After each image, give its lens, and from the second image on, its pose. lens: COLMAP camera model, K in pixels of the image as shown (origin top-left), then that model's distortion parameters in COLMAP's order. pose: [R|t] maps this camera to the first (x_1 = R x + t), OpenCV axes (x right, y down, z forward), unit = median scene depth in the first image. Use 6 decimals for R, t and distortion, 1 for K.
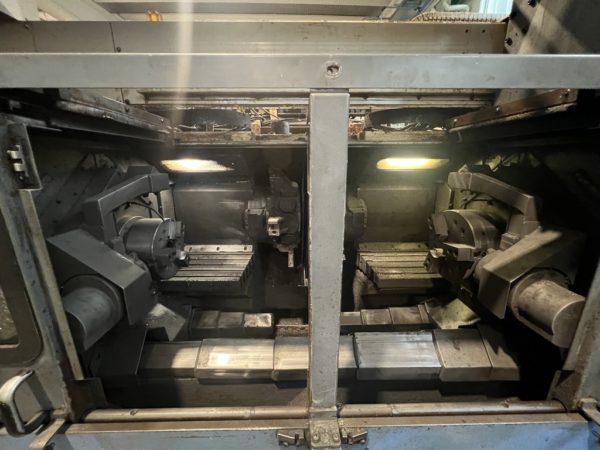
lens RADIAL K [[244.2, 0, 300.0], [0, 244.2, 225.0], [0, 0, 1]] dist [0.001254, 0.000301]
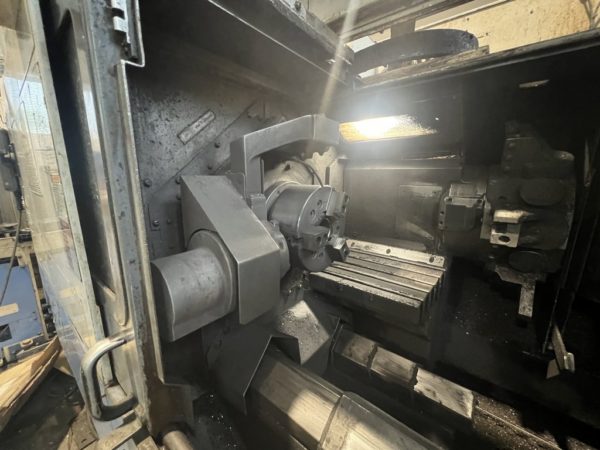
lens RADIAL K [[237.5, 0, 300.0], [0, 237.5, 225.0], [0, 0, 1]] dist [-0.000337, -0.000066]
pose [[0.772311, 0.131818, -0.621417, -0.146298], [-0.170800, 0.985300, -0.003267, 0.085271], [0.611852, 0.108661, 0.783473, 0.373538]]
